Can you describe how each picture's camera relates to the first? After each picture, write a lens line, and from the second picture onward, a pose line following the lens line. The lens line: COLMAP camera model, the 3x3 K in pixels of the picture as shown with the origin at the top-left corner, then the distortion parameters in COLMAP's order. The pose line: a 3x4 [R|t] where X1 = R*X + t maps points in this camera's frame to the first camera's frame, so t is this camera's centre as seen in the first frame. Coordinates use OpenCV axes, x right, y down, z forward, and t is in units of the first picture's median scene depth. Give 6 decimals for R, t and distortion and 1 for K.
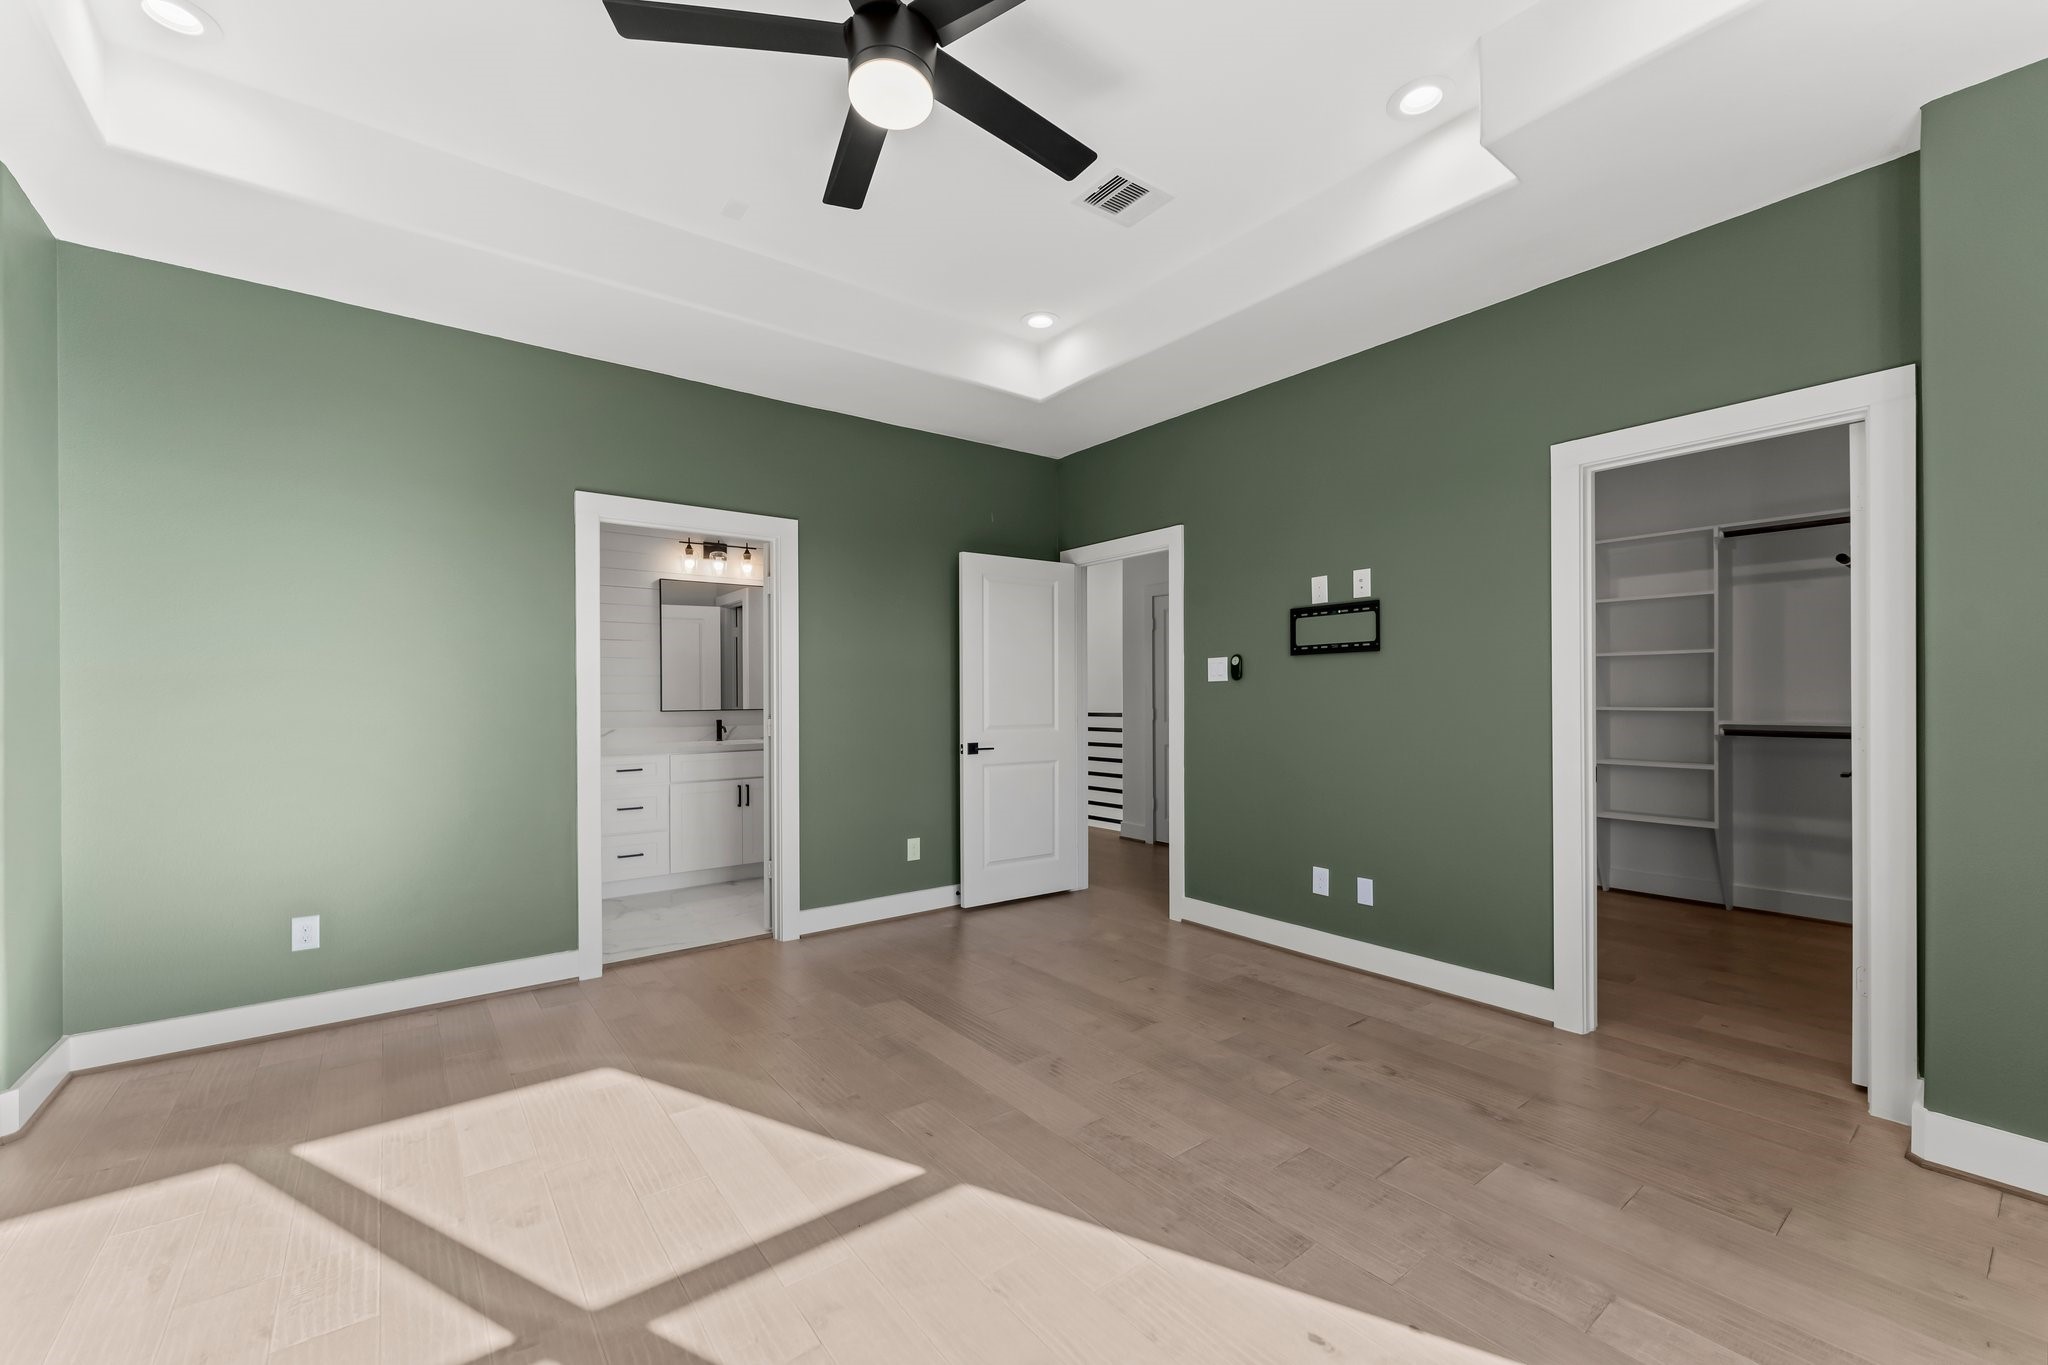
lens RADIAL K [[825.8, 0, 1025.2], [0, 825.8, 689.3], [0, 0, 1]] dist [-0.000183, 0.000347]
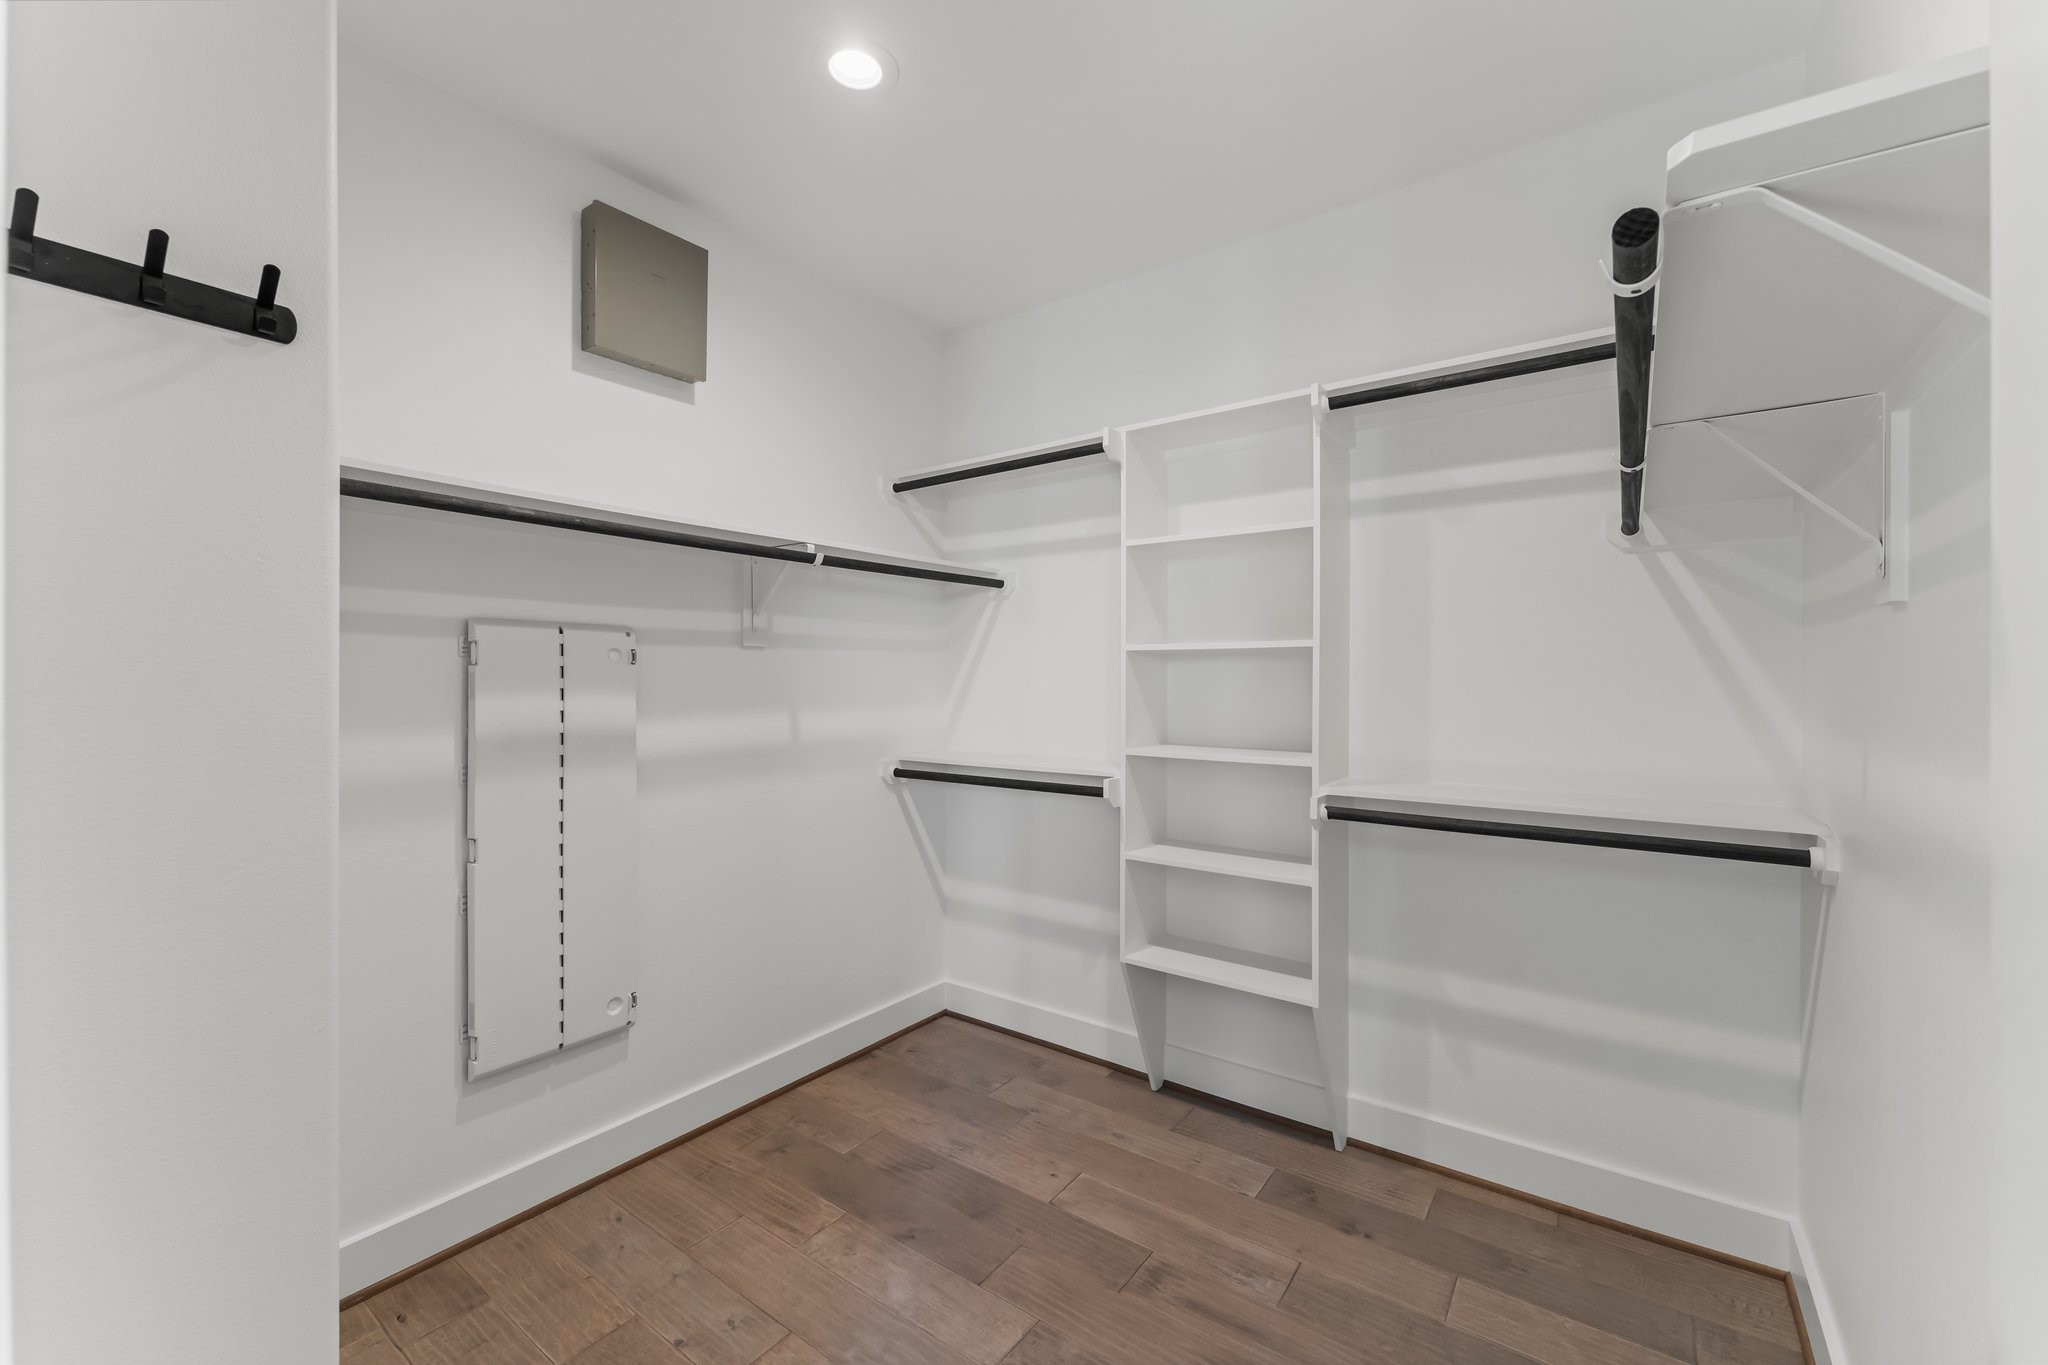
lens RADIAL K [[825.8, 0, 1020.0], [0, 825.8, 684.7], [0, 0, 1]] dist [-0.000183, 0.000347]
pose [[0.958478, 0.006590, 0.285091, 0.530097], [-0.005475, 0.999974, -0.004706, -0.018796], [-0.285115, 0.002950, 0.958489, 0.582131]]
